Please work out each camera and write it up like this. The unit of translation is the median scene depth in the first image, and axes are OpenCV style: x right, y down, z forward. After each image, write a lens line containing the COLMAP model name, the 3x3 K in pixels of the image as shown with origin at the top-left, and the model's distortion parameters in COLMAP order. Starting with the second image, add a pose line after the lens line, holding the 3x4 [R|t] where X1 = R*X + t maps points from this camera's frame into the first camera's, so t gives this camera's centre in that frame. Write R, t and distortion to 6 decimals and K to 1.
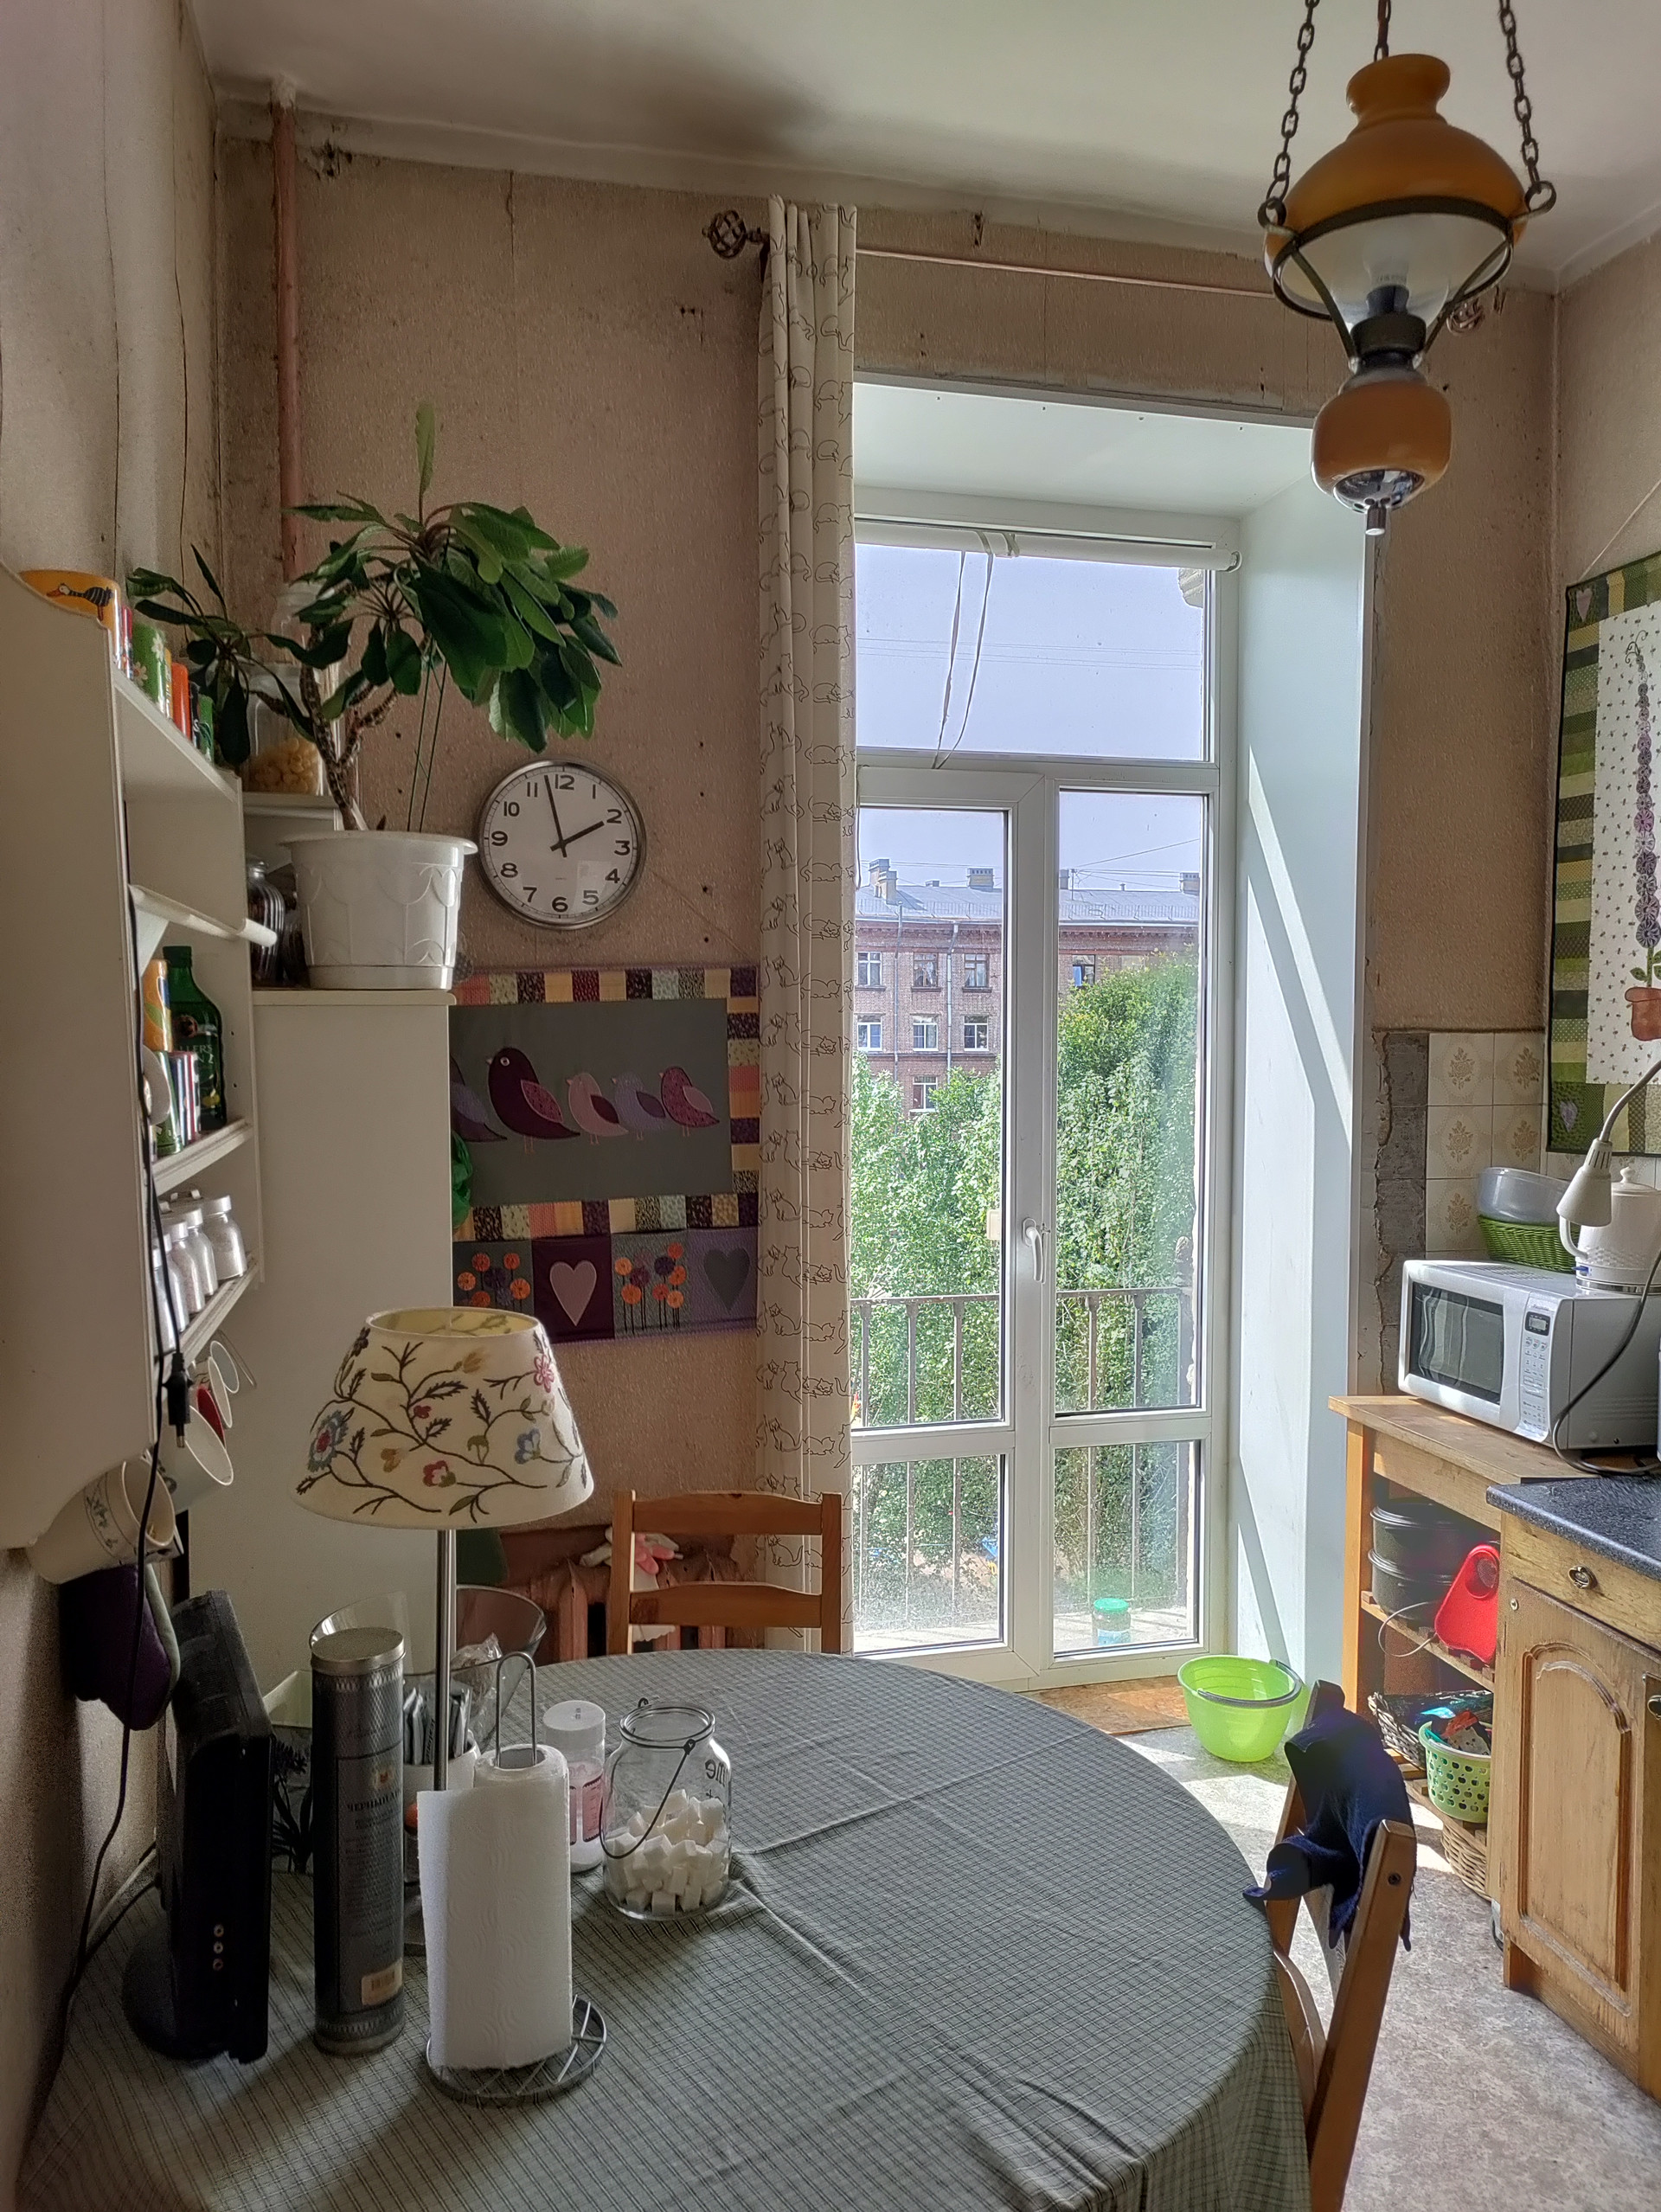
lens RADIAL K [[1615.4, 0, 832.6], [0, 1615.4, 1114.4], [0, 0, 1]] dist [0.060786, -0.050206]
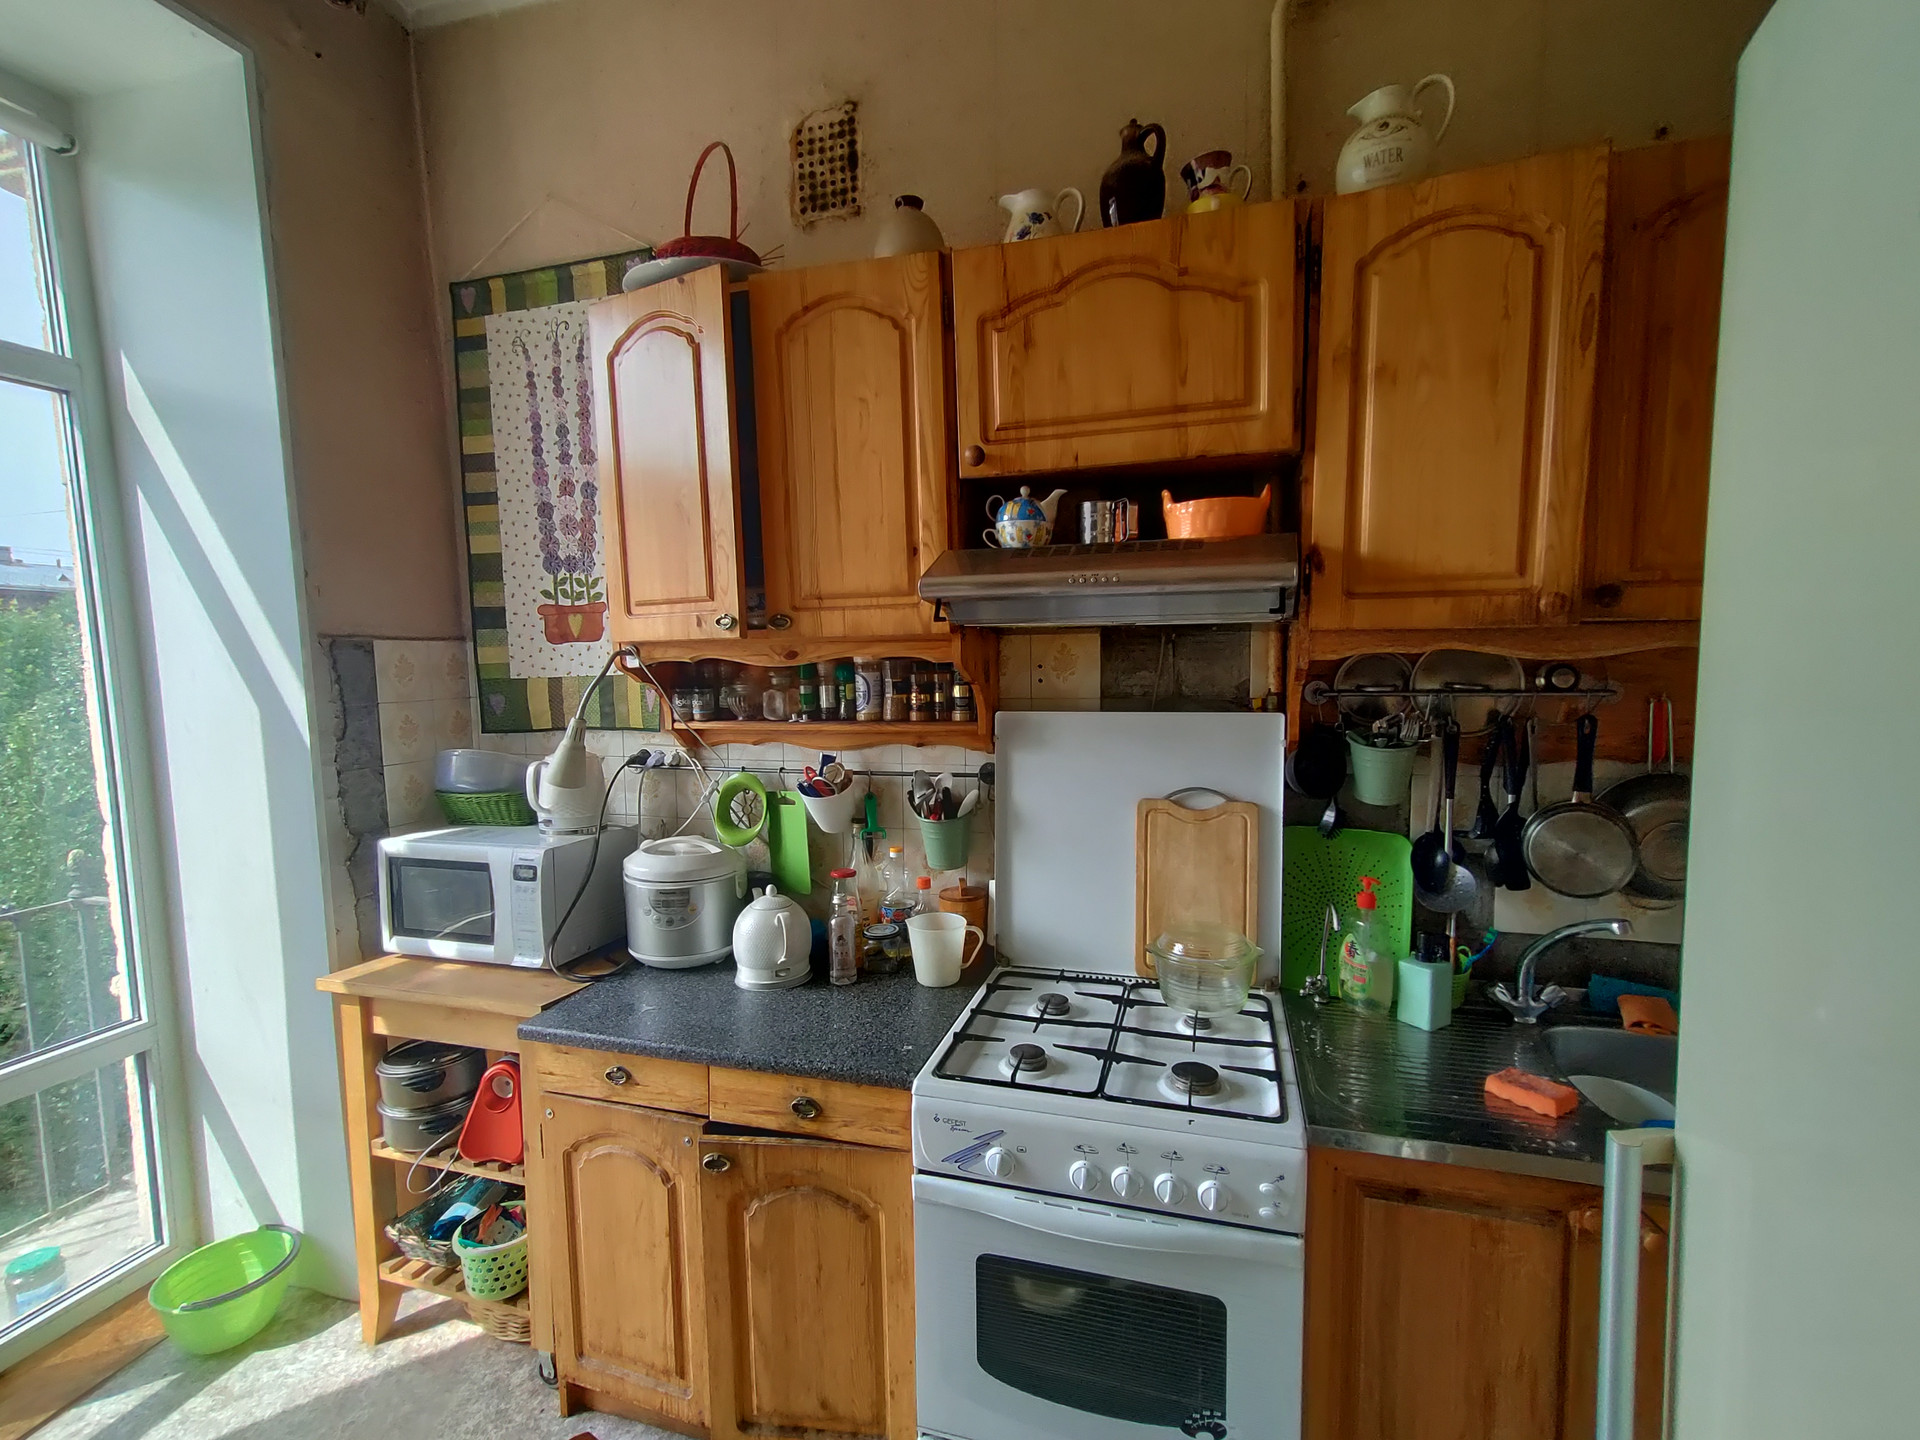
lens RADIAL K [[871.1, 0, 967.6], [0, 871.1, 736.2], [0, 0, 1]] dist [0.002546, 0.003161]
pose [[0.499993, -0.093429, 0.860975, 0.040477], [0.063347, 0.995446, 0.071233, 0.000572], [-0.863709, 0.018924, 0.503635, 0.345322]]
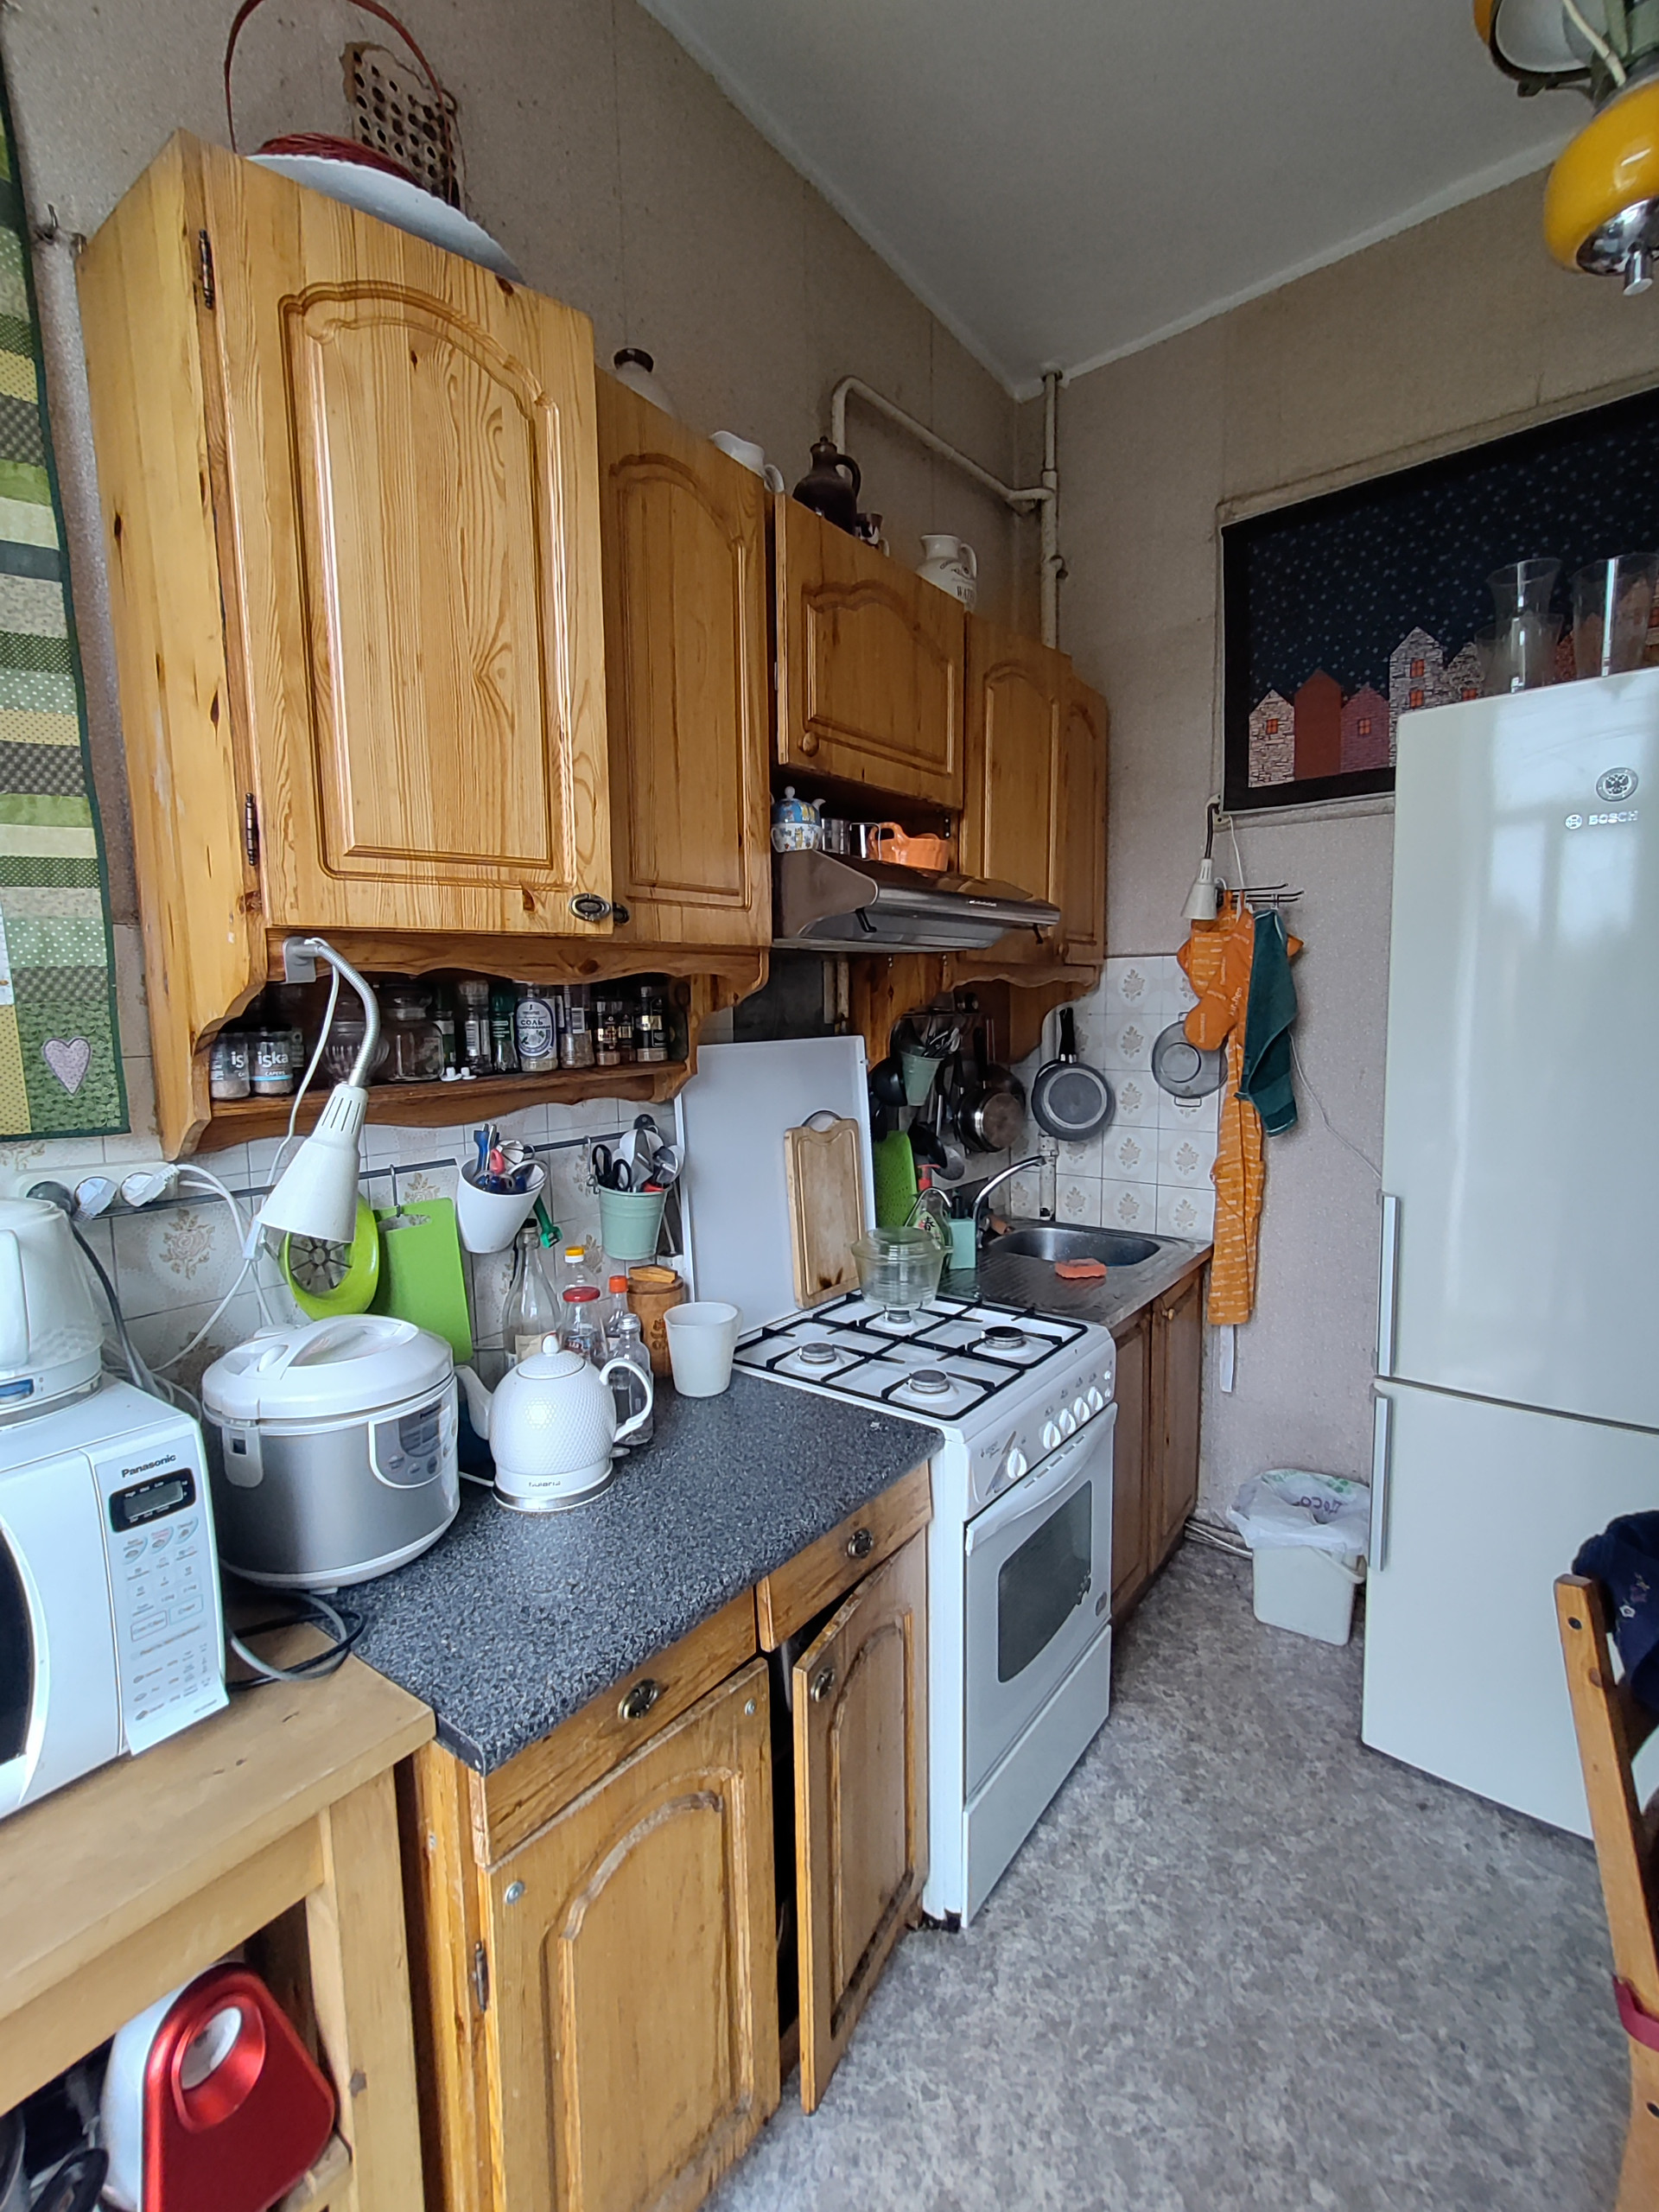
lens RADIAL K [[1003.6, 0, 837.7], [0, 1003.6, 1104.9], [0, 0, 1]] dist [0.002546, 0.003161]
pose [[-0.635555, -0.080213, 0.767877, 0.077994], [0.050278, 0.988177, 0.144840, -0.017176], [-0.770416, 0.130661, -0.624008, 0.914020]]
